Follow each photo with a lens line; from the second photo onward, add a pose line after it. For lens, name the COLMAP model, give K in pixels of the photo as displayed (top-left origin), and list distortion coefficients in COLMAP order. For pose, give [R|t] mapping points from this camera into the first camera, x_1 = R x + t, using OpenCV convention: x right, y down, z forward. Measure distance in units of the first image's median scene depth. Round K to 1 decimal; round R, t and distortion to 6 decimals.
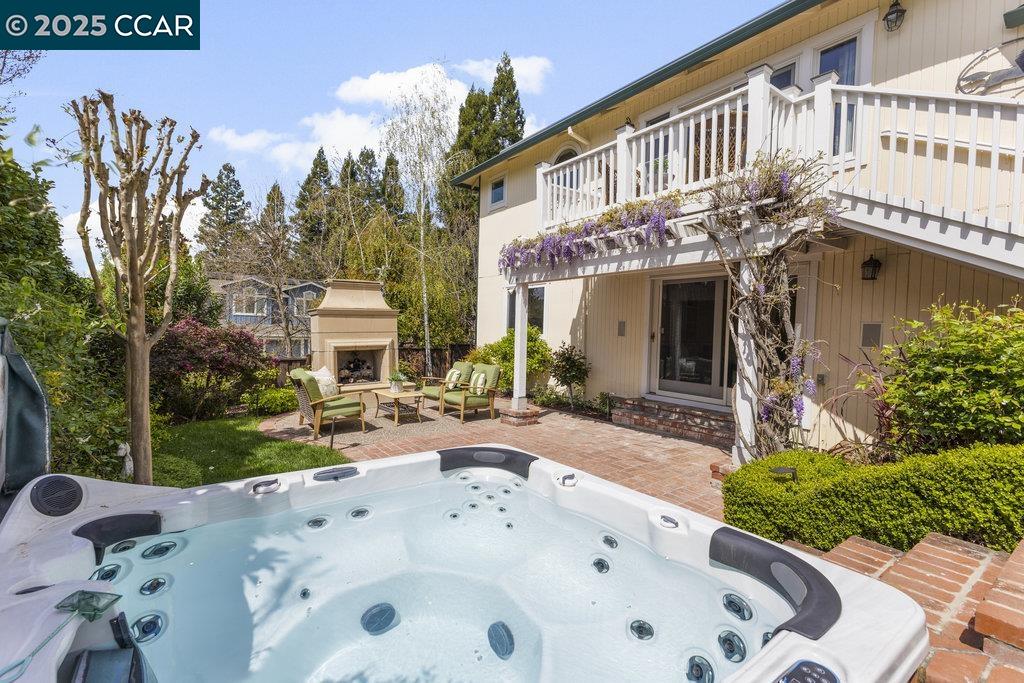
lens RADIAL K [[444.7, 0, 534.6], [0, 444.7, 339.8], [0, 0, 1]] dist [-0.003232, -0.000414]
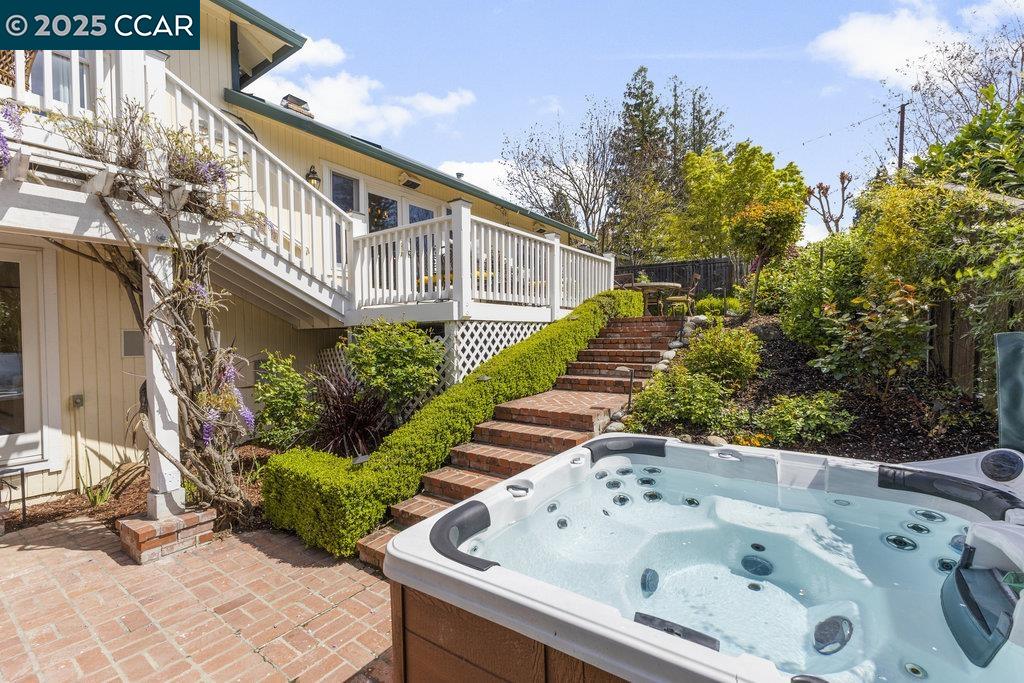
lens RADIAL K [[445.7, 0, 505.3], [0, 445.7, 343.7], [0, 0, 1]] dist [-0.001296, -0.000061]
pose [[-0.298196, -0.034149, 0.953893, -0.434075], [0.033205, 0.998384, 0.046122, -0.031567], [-0.953927, 0.045428, -0.296580, 0.652789]]
